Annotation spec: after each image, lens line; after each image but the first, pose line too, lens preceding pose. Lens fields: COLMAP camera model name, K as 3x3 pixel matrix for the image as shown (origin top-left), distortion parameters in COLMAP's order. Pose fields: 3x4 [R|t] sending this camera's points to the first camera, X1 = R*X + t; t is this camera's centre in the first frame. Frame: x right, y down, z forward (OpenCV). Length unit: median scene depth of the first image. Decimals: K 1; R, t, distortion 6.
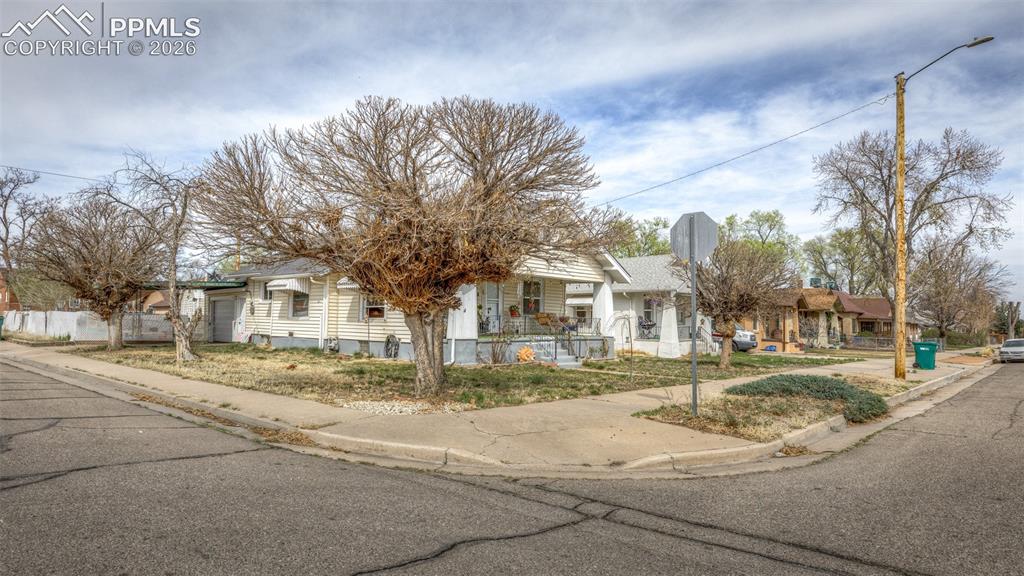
lens RADIAL K [[612.8, 0, 490.9], [0, 612.8, 288.7], [0, 0, 1]] dist [0.005287, 0.000374]
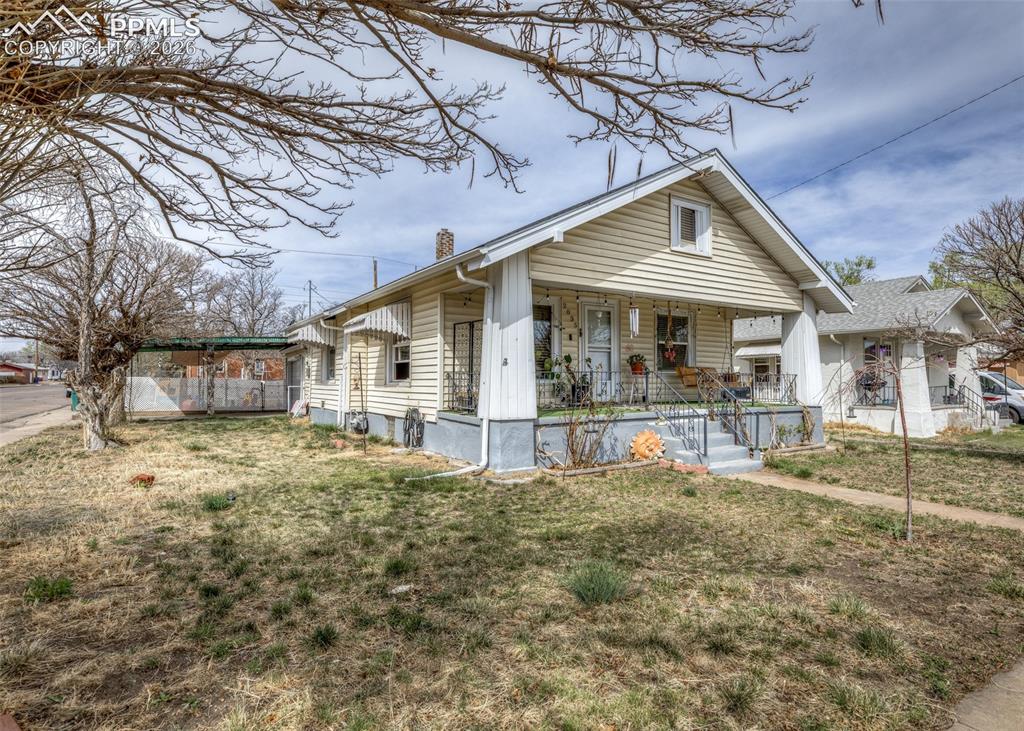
lens RADIAL K [[564.2, 0, 518.0], [0, 564.2, 356.3], [0, 0, 1]] dist [-0.002856, -0.000505]
pose [[0.964634, -0.026427, -0.262265, 0.069284], [0.028110, 0.999601, 0.002666, 0.023653], [0.262090, -0.009944, 0.964992, 0.441654]]
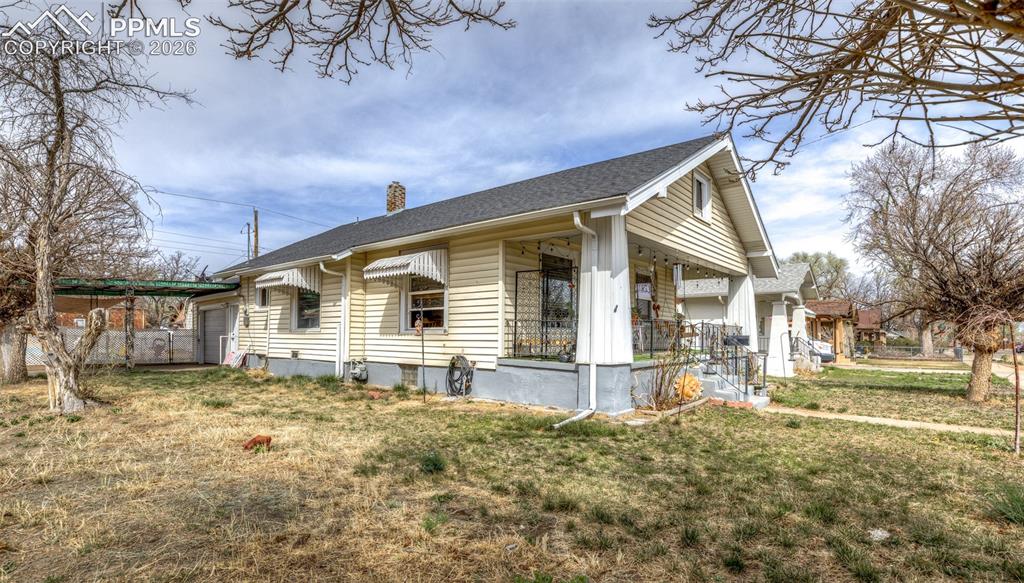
lens RADIAL K [[500.9, 0, 510.8], [0, 500.9, 316.9], [0, 0, 1]] dist [-0.002860, -0.000211]
pose [[0.999068, -0.009174, 0.042186, -0.116607], [0.008575, 0.999860, 0.014362, 0.028086], [-0.042312, -0.013987, 0.999007, 0.458620]]
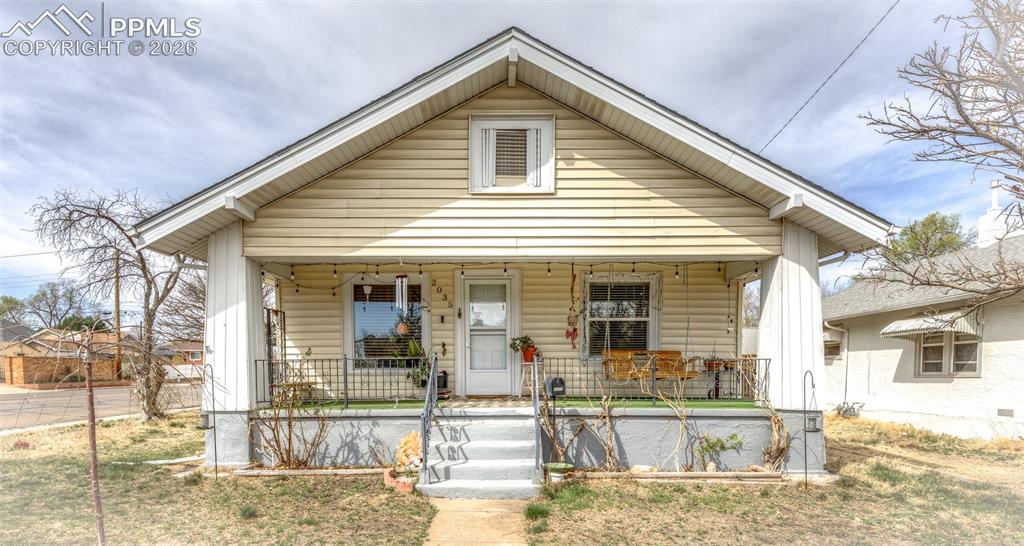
lens RADIAL K [[532.2, 0, 510.5], [0, 532.2, 400.0], [0, 0, 1]] dist [-0.000006, 0.000005]
pose [[0.664084, 0.023664, -0.747283, 0.328528], [0.052420, 0.995566, 0.078110, 0.041981], [0.745818, -0.091044, 0.659899, 0.711404]]
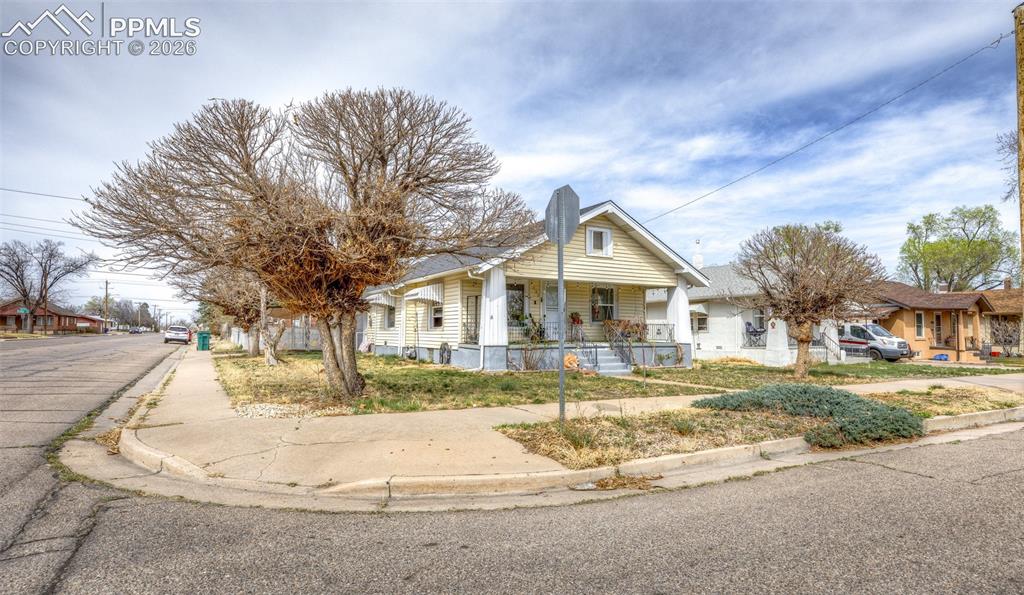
lens RADIAL K [[550.2, 0, 512.0], [0, 550.2, 297.5], [0, 0, 1]] dist [0.003037, -0.000359]
pose [[0.952798, -0.032450, -0.301866, 0.208971], [0.028194, 0.999432, -0.018447, 0.016150], [0.302293, 0.009066, 0.953172, 0.112272]]
